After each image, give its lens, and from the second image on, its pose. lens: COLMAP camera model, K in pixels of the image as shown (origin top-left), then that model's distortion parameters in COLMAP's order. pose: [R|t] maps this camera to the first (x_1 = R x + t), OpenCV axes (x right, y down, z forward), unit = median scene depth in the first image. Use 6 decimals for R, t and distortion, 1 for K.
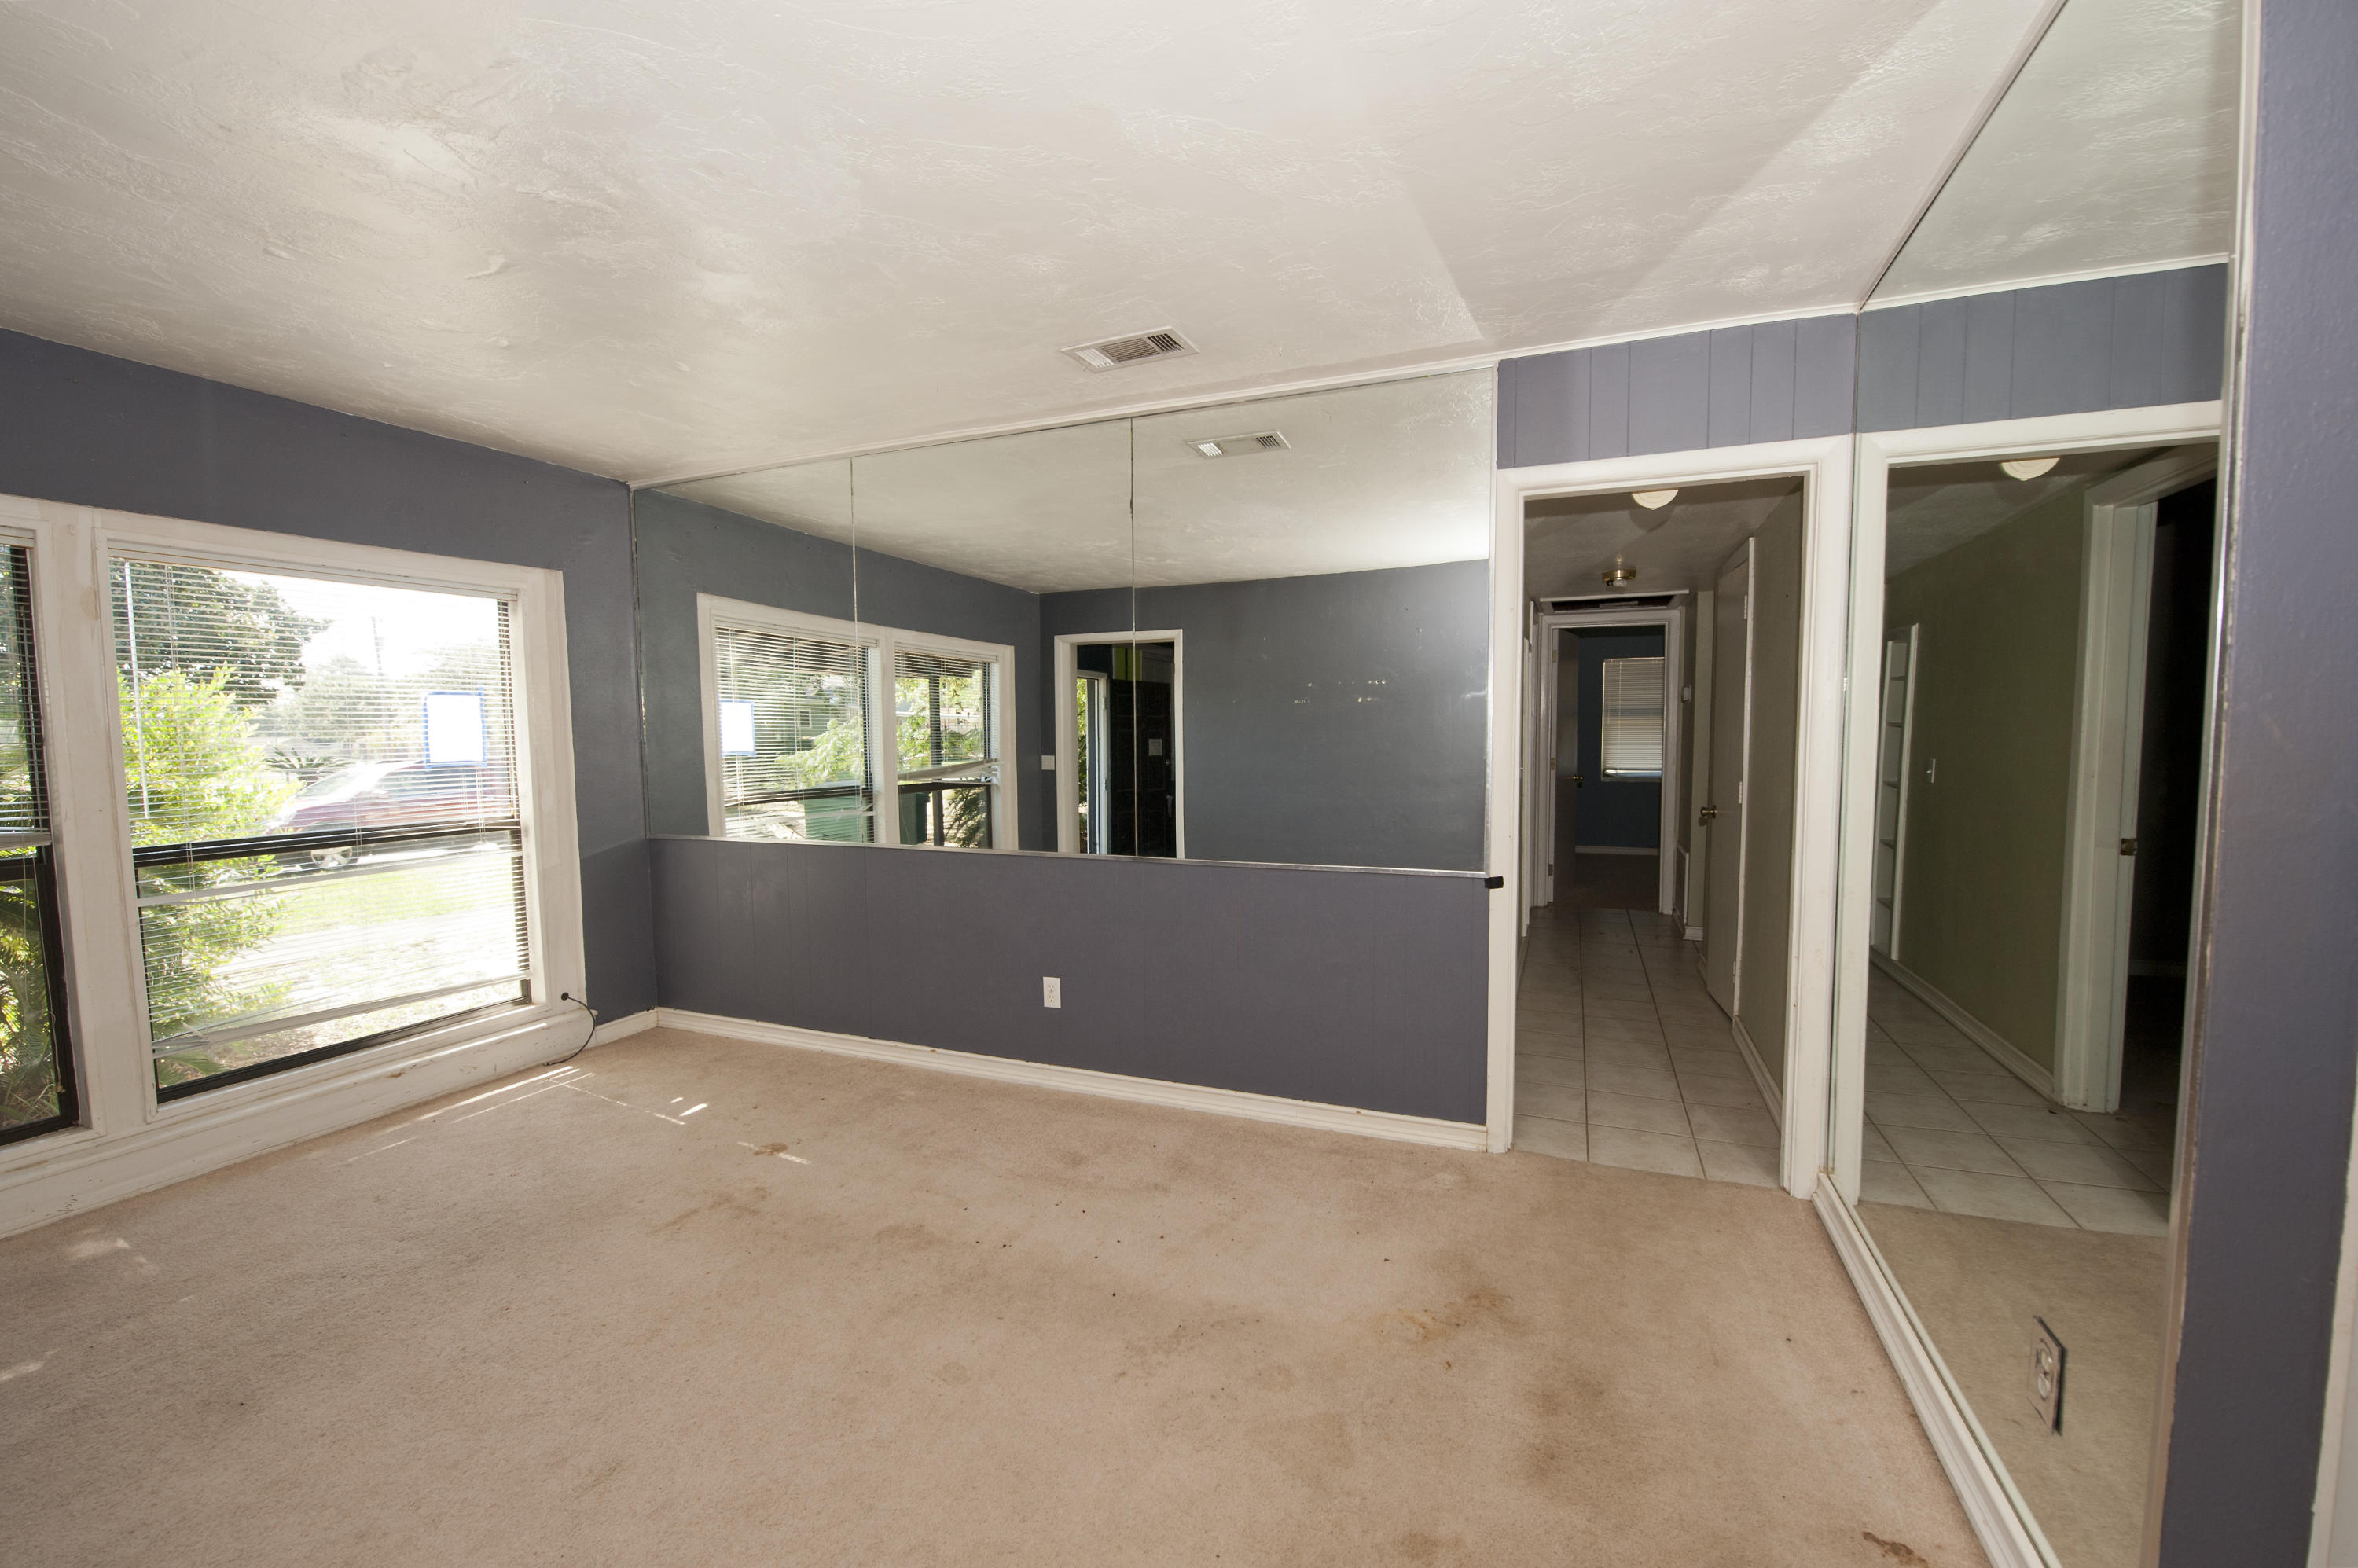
lens RADIAL K [[944.1, 0, 1180.2], [0, 944.1, 793.9], [0, 0, 1]] dist [-0.016055, -0.002443]
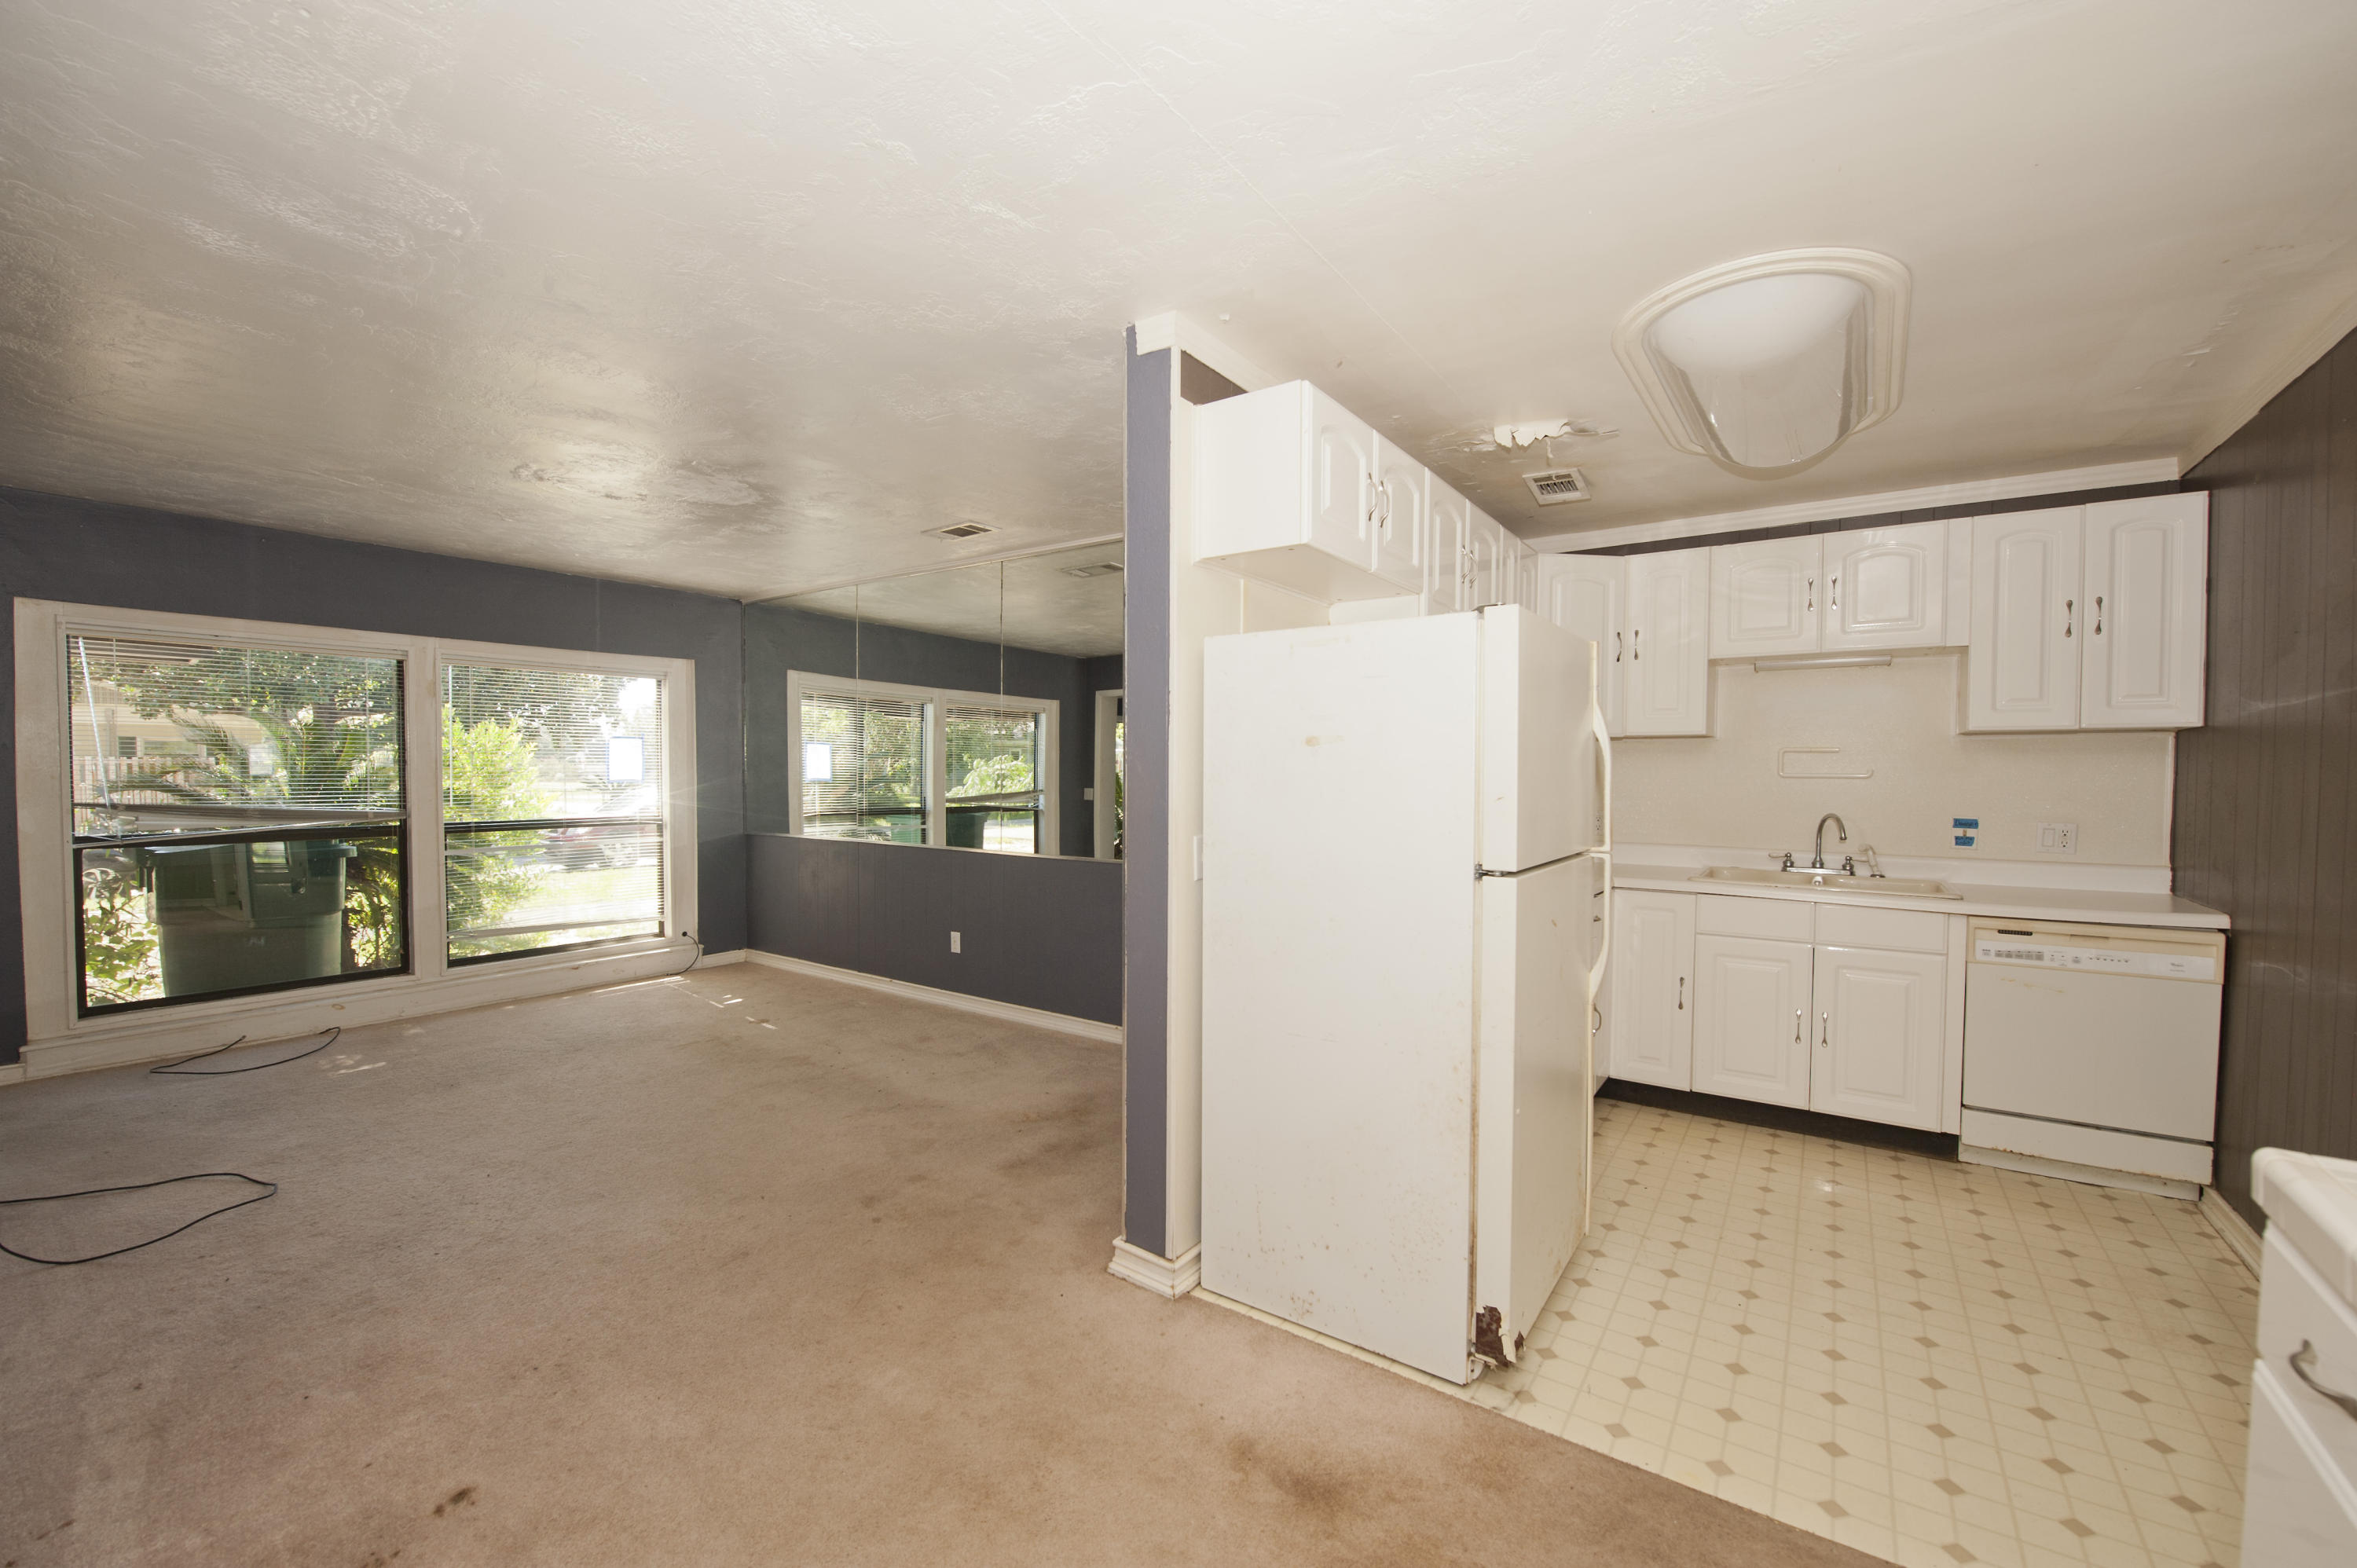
lens RADIAL K [[943.6, 0, 1195.1], [0, 943.6, 794.2], [0, 0, 1]] dist [-0.016055, -0.002443]
pose [[0.976262, 0.020113, -0.215657, 0.608385], [-0.028981, 0.998856, -0.038035, 0.026414], [0.214646, 0.043382, 0.975728, -0.415508]]
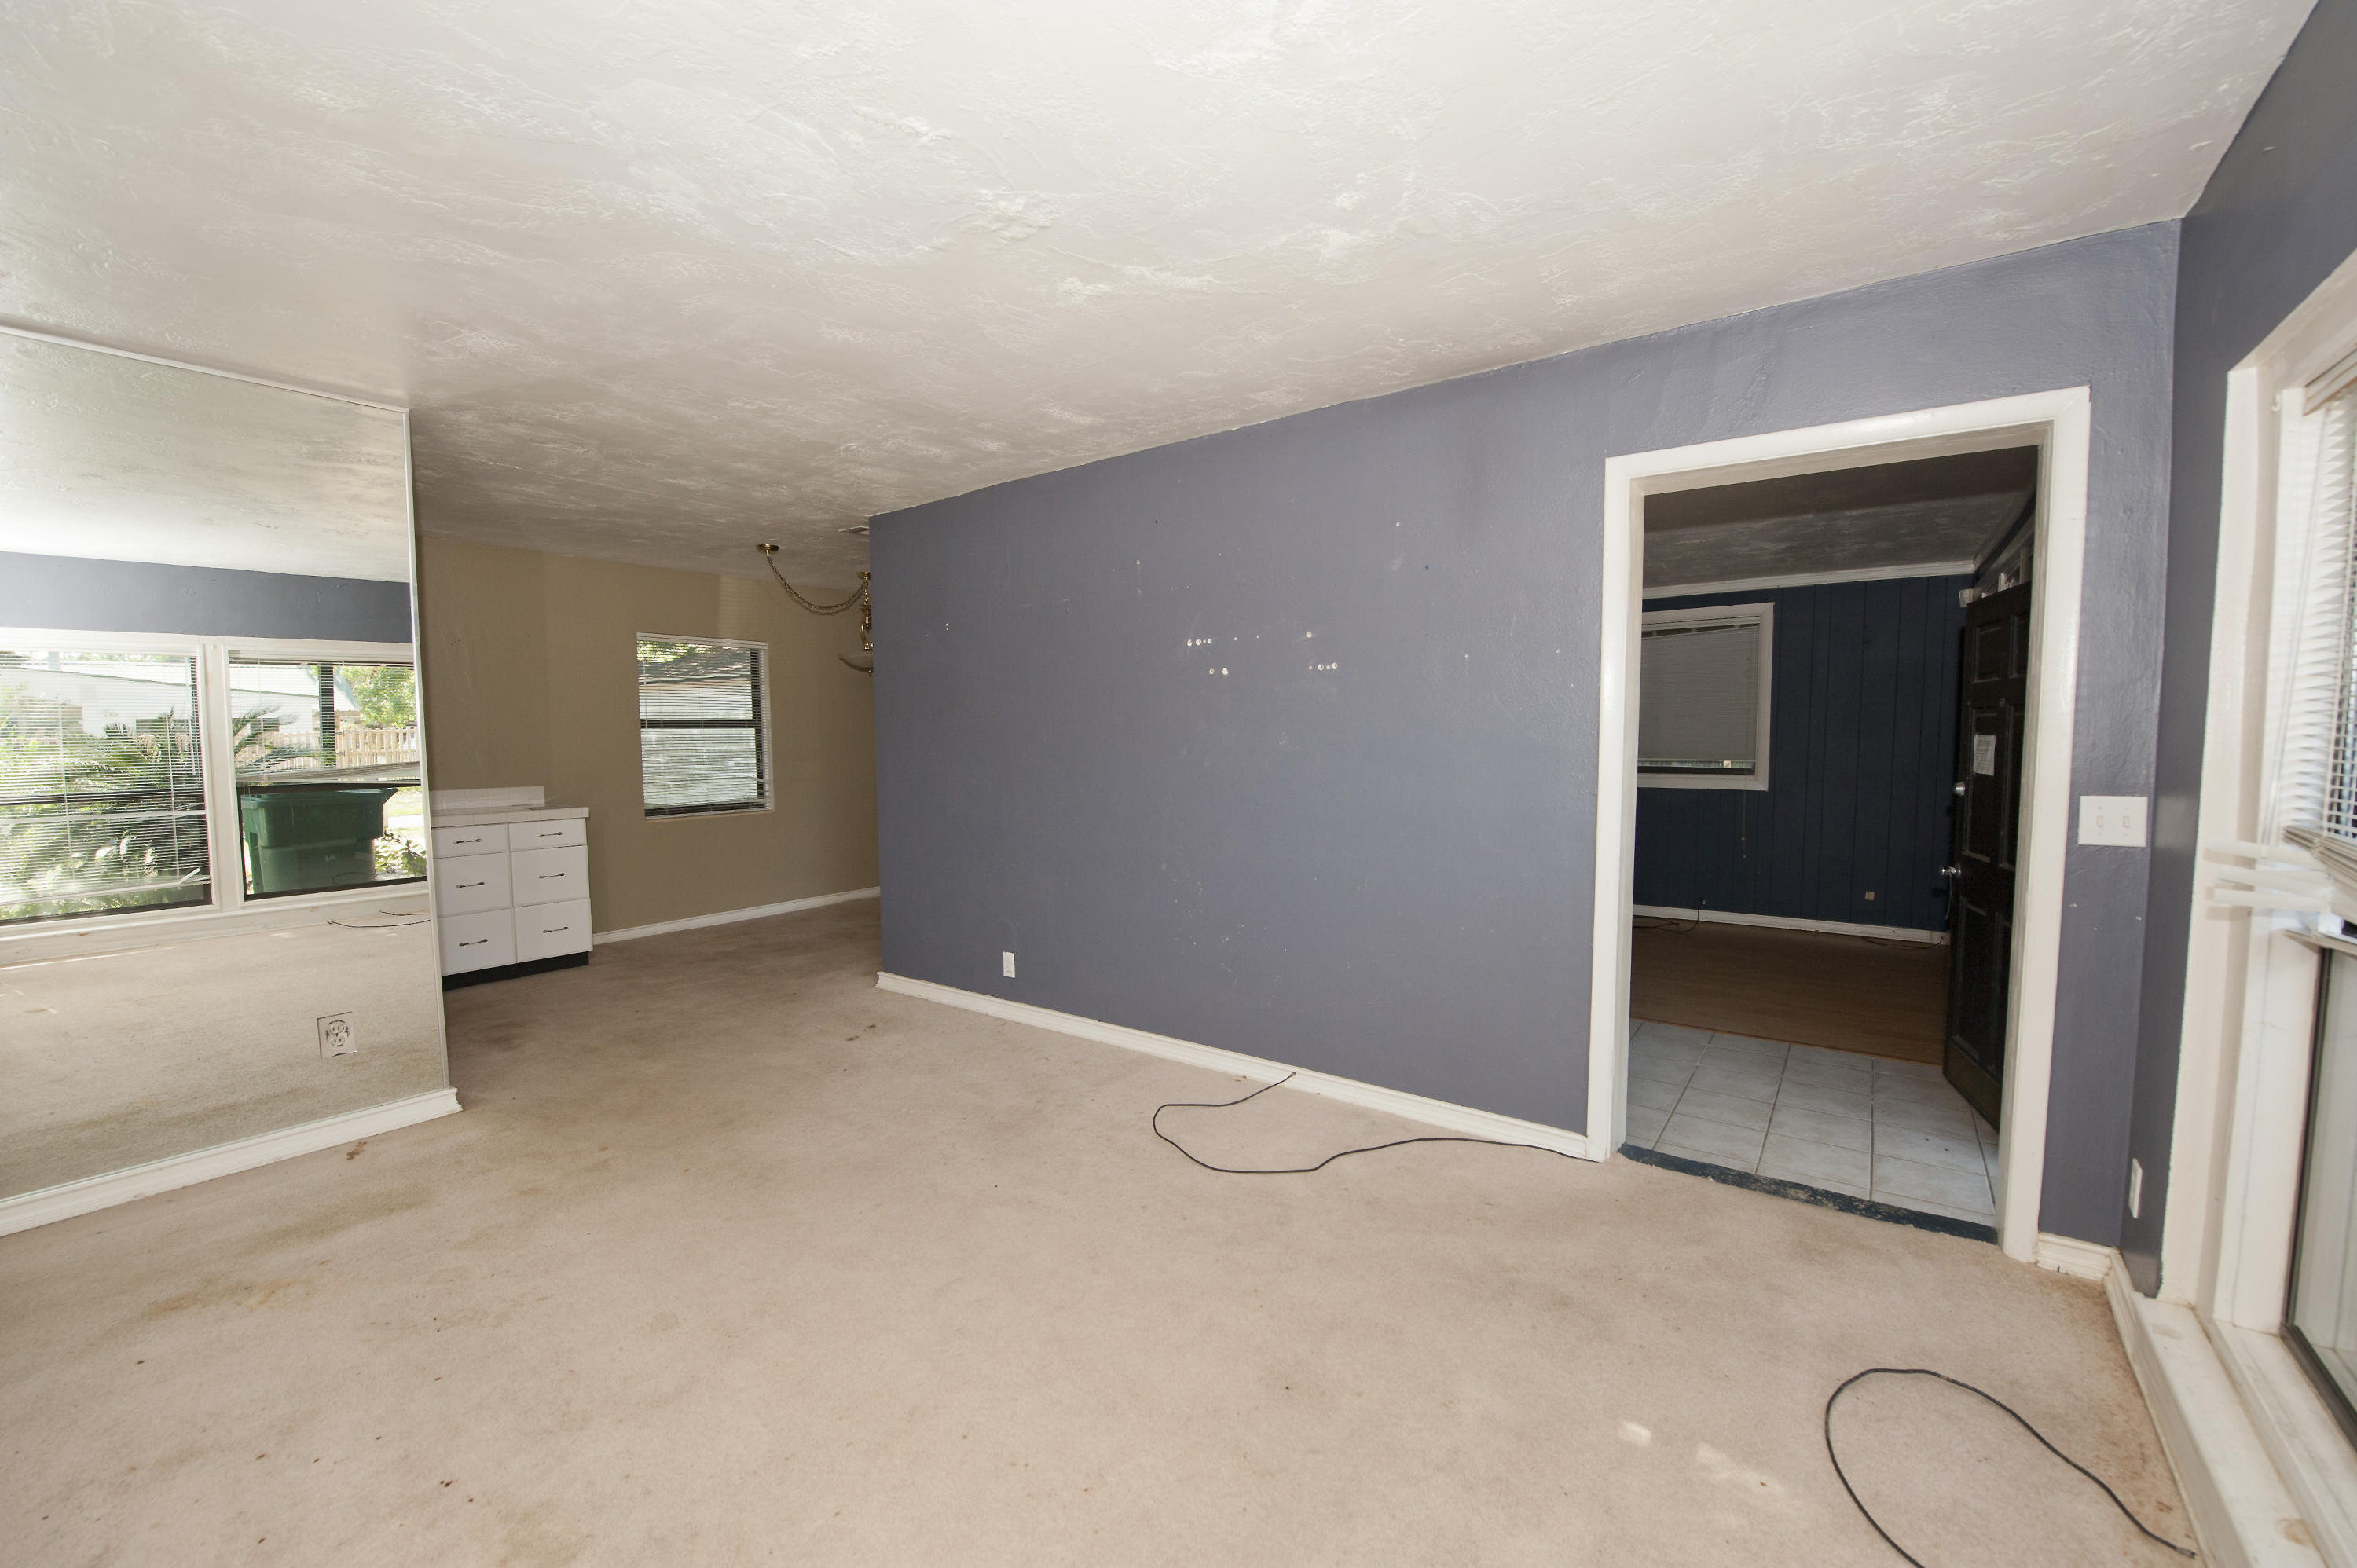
lens RADIAL K [[943.6, 0, 1188.1], [0, 943.6, 781.9], [0, 0, 1]] dist [-0.016055, -0.002443]
pose [[-0.969917, 0.000921, 0.243433, -0.687305], [0.033573, 0.990944, 0.130015, -0.079182], [-0.241108, 0.134276, -0.961164, 1.131917]]
